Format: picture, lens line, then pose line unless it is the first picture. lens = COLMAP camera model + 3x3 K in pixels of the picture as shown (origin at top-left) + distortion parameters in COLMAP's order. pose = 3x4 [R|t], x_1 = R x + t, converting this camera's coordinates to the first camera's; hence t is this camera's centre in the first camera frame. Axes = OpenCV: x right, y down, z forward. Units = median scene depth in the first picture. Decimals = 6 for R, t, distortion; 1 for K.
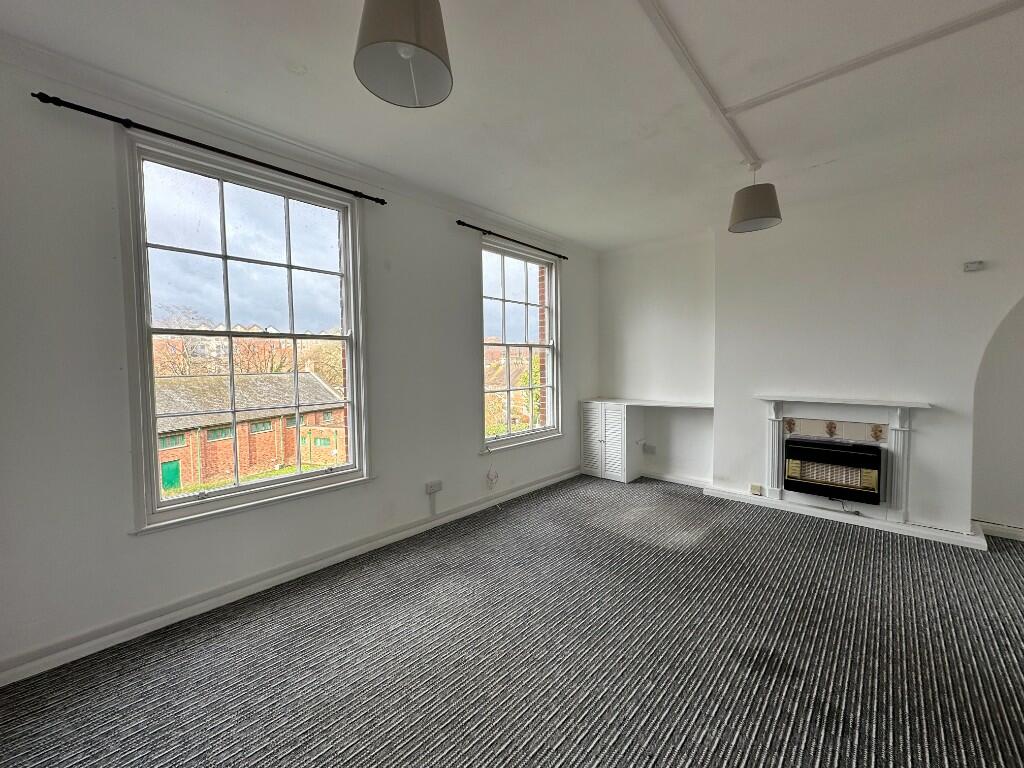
lens RADIAL K [[408.2, 0, 513.8], [0, 408.2, 384.1], [0, 0, 1]] dist [0.002771, 0.000107]
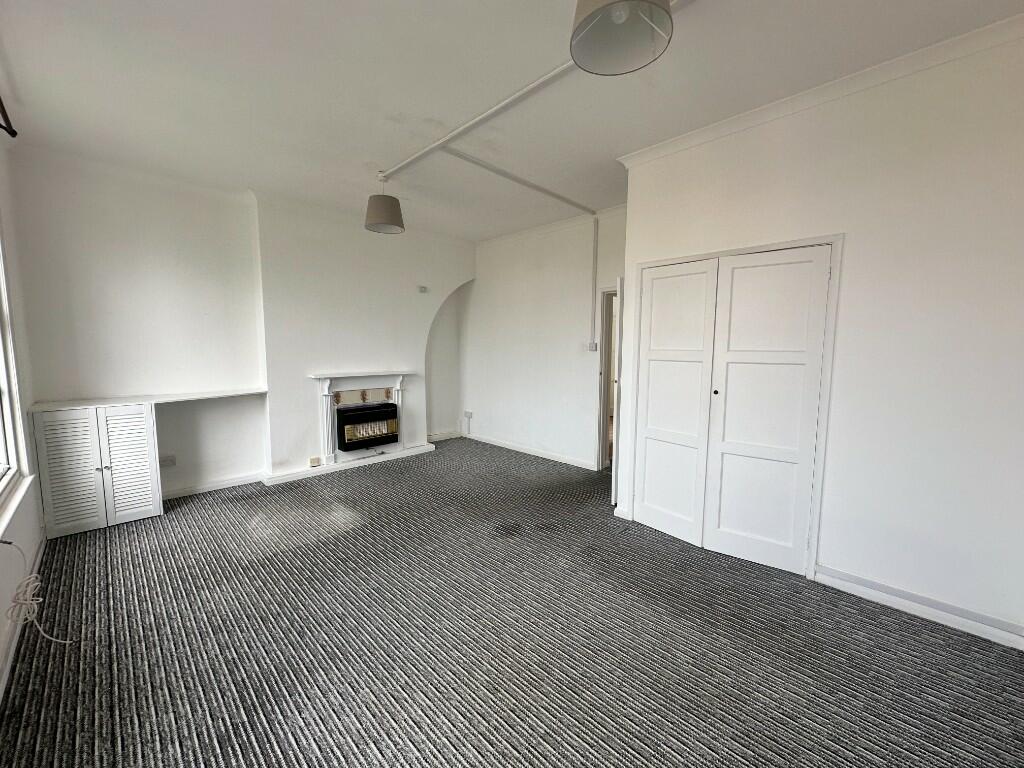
lens RADIAL K [[408.2, 0, 513.6], [0, 408.2, 385.2], [0, 0, 1]] dist [0.002771, 0.000107]
pose [[0.030781, -0.087901, 0.995653, -0.497480], [0.043379, 0.995304, 0.086529, -0.015948], [-0.998584, 0.040527, 0.034450, 0.476435]]
